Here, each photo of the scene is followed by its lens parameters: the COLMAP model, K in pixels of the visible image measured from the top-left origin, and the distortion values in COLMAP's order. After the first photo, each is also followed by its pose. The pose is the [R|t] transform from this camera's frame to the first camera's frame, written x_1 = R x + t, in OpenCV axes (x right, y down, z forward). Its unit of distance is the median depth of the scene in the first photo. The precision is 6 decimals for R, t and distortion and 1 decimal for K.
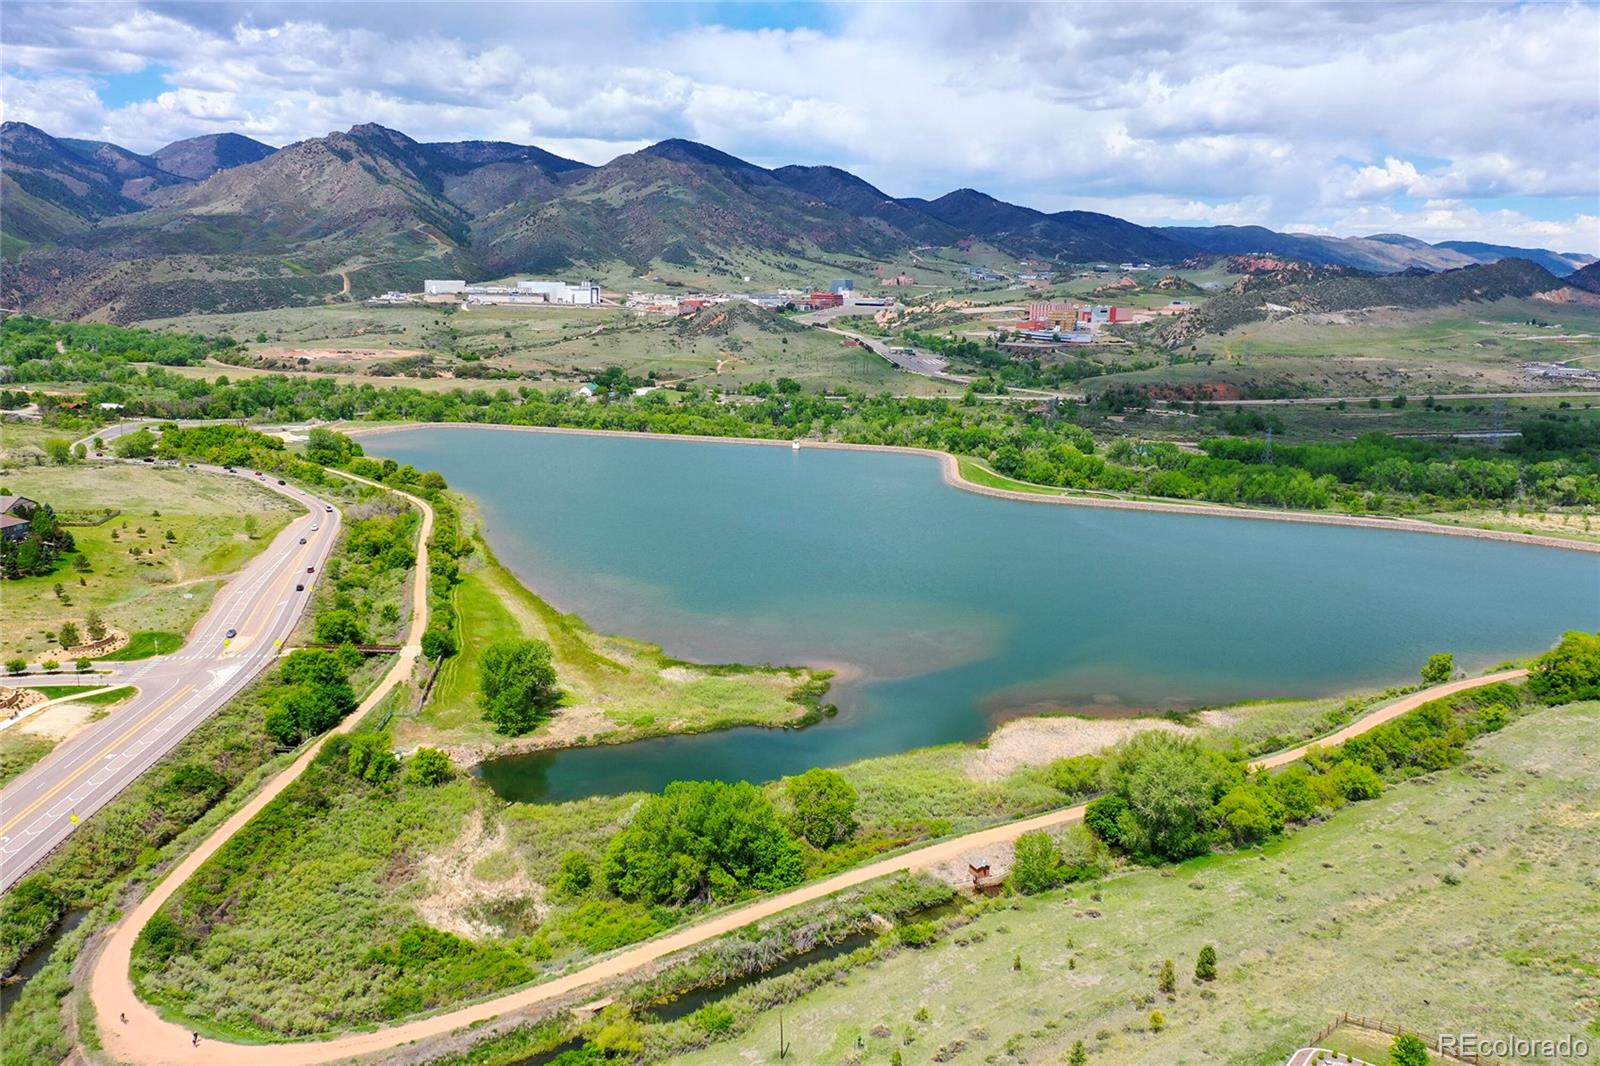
lens RADIAL K [[1257.4, 0, 800.0], [0, 1257.4, 533.0], [0, 0, 1]] dist [0.007841, 0.003769]
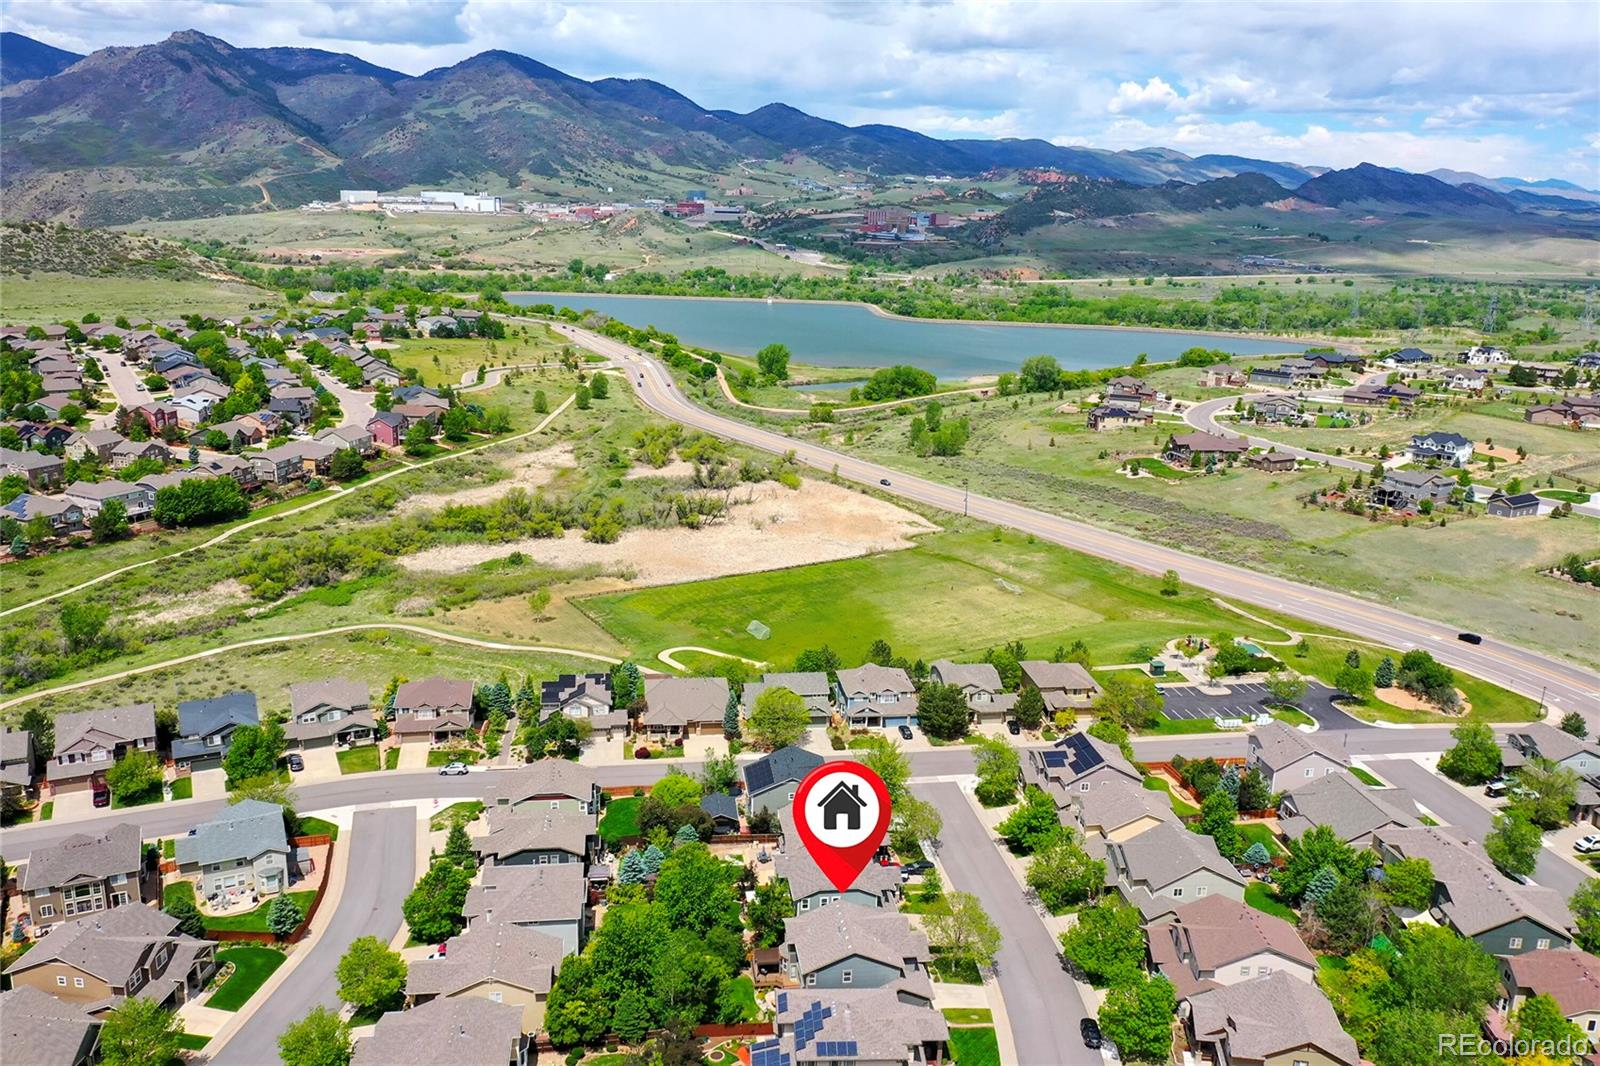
lens RADIAL K [[1257.4, 0, 800.0], [0, 1257.4, 533.0], [0, 0, 1]] dist [0.007841, 0.003769]
pose [[0.987041, -0.041520, 0.155002, -0.056753], [0.030956, 0.997070, 0.069953, 0.027796], [-0.157453, -0.064248, 0.985434, -0.140331]]
